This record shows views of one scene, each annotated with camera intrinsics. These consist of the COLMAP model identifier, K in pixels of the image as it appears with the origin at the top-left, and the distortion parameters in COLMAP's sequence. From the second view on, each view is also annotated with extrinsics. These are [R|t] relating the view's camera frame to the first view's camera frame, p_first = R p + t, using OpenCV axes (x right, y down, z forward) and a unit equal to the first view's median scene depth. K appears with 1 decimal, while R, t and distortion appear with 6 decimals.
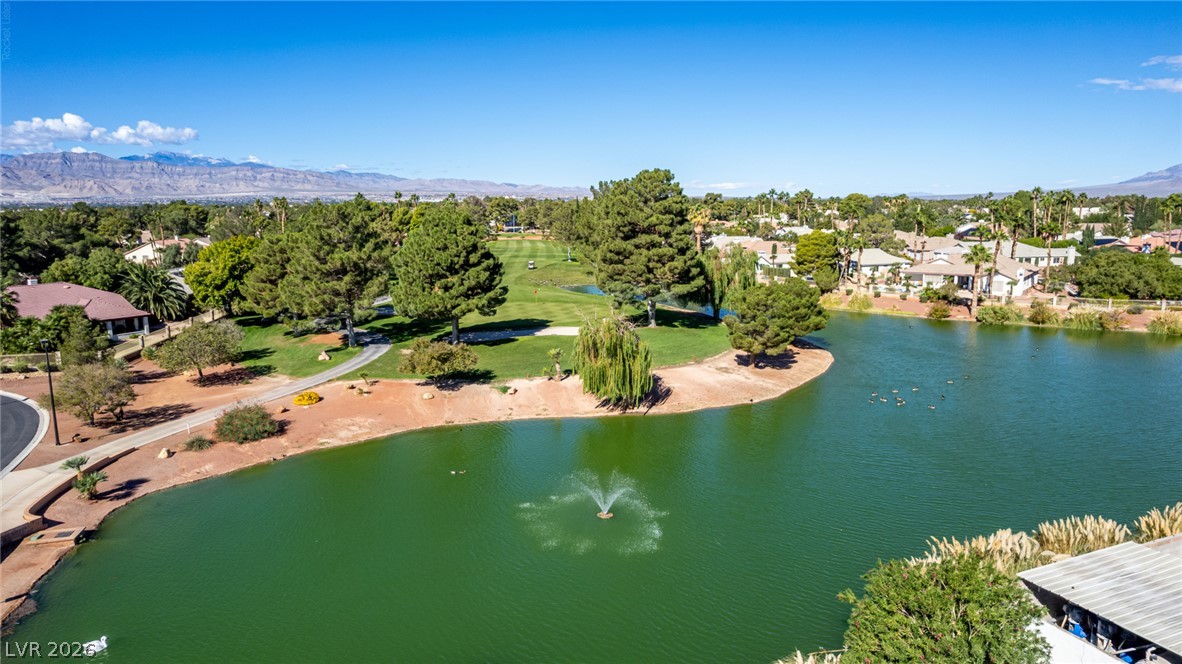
lens RADIAL K [[732.9, 0, 591.0], [0, 732.9, 332.0], [0, 0, 1]] dist [-0.027558, 0.001014]
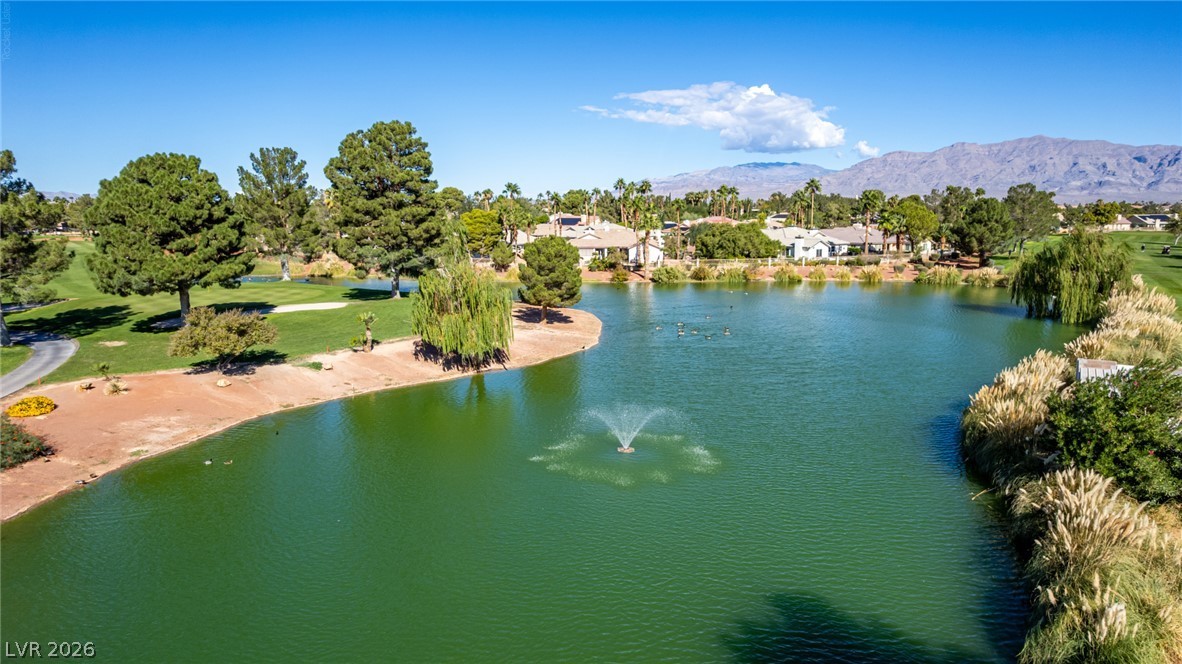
lens RADIAL K [[738.7, 0, 591.0], [0, 738.7, 332.0], [0, 0, 1]] dist [-0.073680, 0.002230]
pose [[0.825878, -0.083922, 0.557569, -0.269252], [0.088658, 0.995889, 0.018574, 0.046372], [-0.556835, 0.034093, 0.829923, 0.146108]]
